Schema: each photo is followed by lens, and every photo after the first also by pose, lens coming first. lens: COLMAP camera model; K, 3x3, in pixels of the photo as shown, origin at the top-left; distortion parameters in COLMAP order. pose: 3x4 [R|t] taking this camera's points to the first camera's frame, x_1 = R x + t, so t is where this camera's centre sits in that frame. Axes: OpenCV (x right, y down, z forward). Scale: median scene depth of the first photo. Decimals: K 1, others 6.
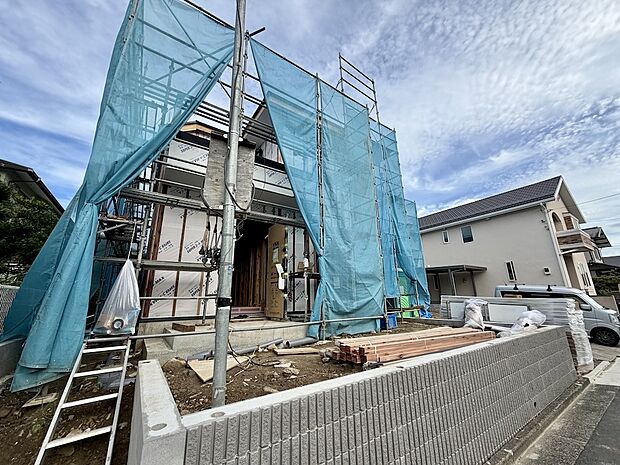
lens RADIAL K [[245.9, 0, 312.4], [0, 245.9, 231.4], [0, 0, 1]] dist [-0.002603, 0.001222]
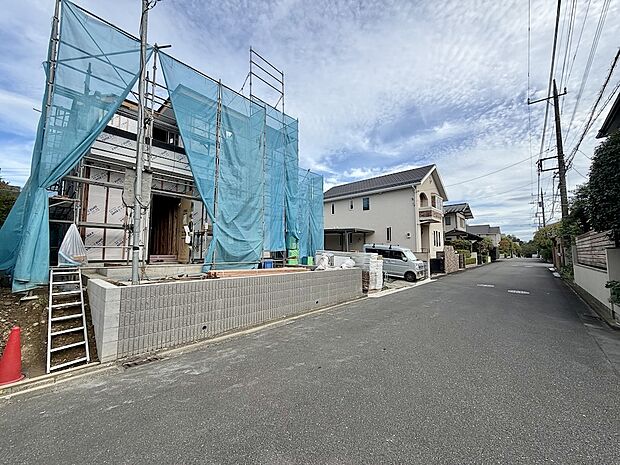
lens RADIAL K [[245.9, 0, 311.4], [0, 245.9, 230.6], [0, 0, 1]] dist [-0.002603, 0.001222]
pose [[0.973547, 0.037771, 0.225343, 0.215100], [-0.076746, 0.983000, 0.166797, -0.114334], [-0.215212, -0.179678, 0.959895, -0.454933]]
